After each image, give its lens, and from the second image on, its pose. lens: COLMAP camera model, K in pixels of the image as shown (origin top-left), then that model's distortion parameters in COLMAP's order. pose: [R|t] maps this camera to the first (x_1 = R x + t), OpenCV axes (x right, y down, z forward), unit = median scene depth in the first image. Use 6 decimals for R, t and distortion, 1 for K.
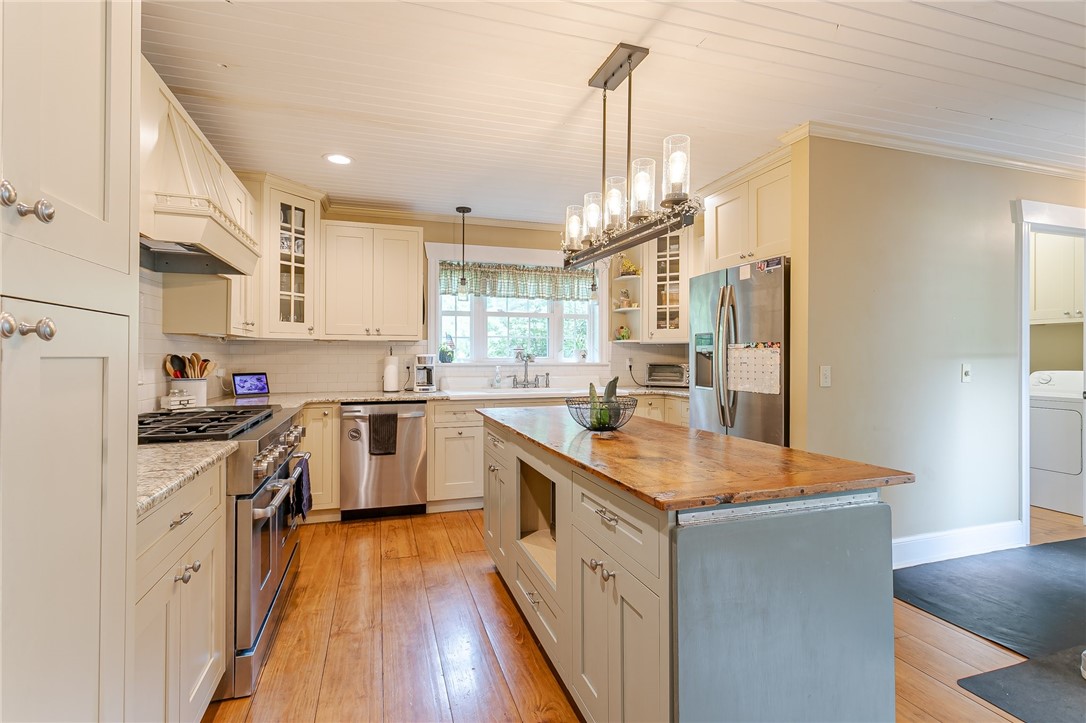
lens RADIAL K [[508.2, 0, 540.4], [0, 508.2, 357.5], [0, 0, 1]] dist [0.001239, 0.000411]
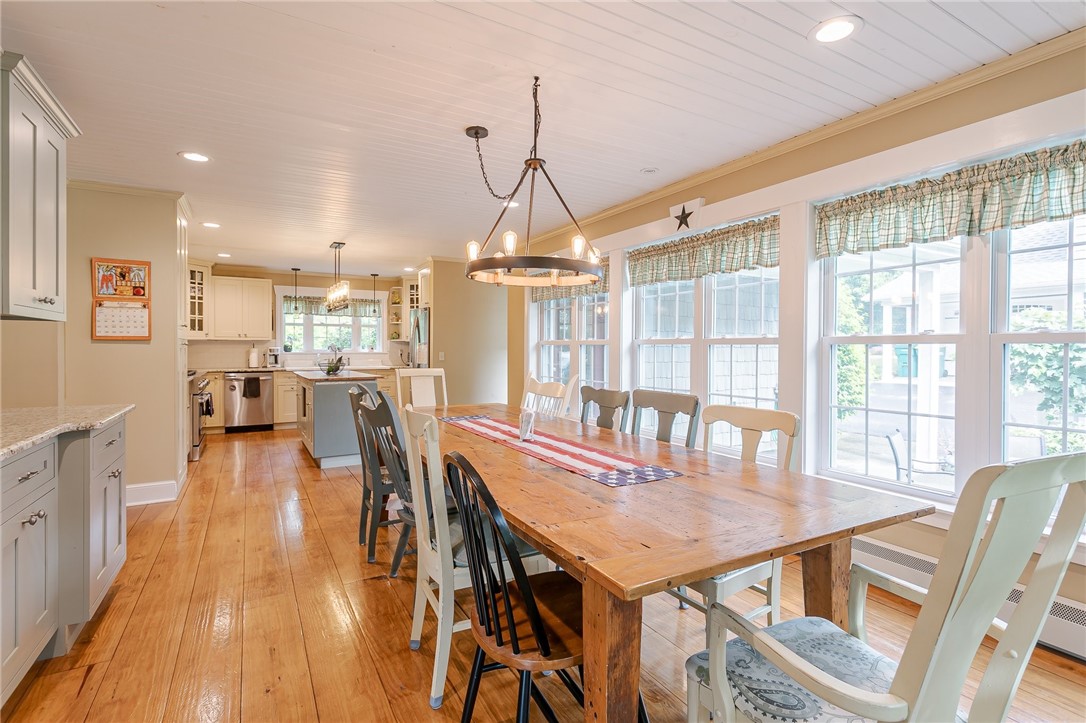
lens RADIAL K [[508.2, 0, 542.4], [0, 508.2, 356.4], [0, 0, 1]] dist [0.001239, 0.000411]
pose [[0.977720, -0.001528, 0.209907, 0.370851], [-0.001131, 0.999921, 0.012548, 0.002638], [-0.209910, -0.012506, 0.977641, -1.104671]]
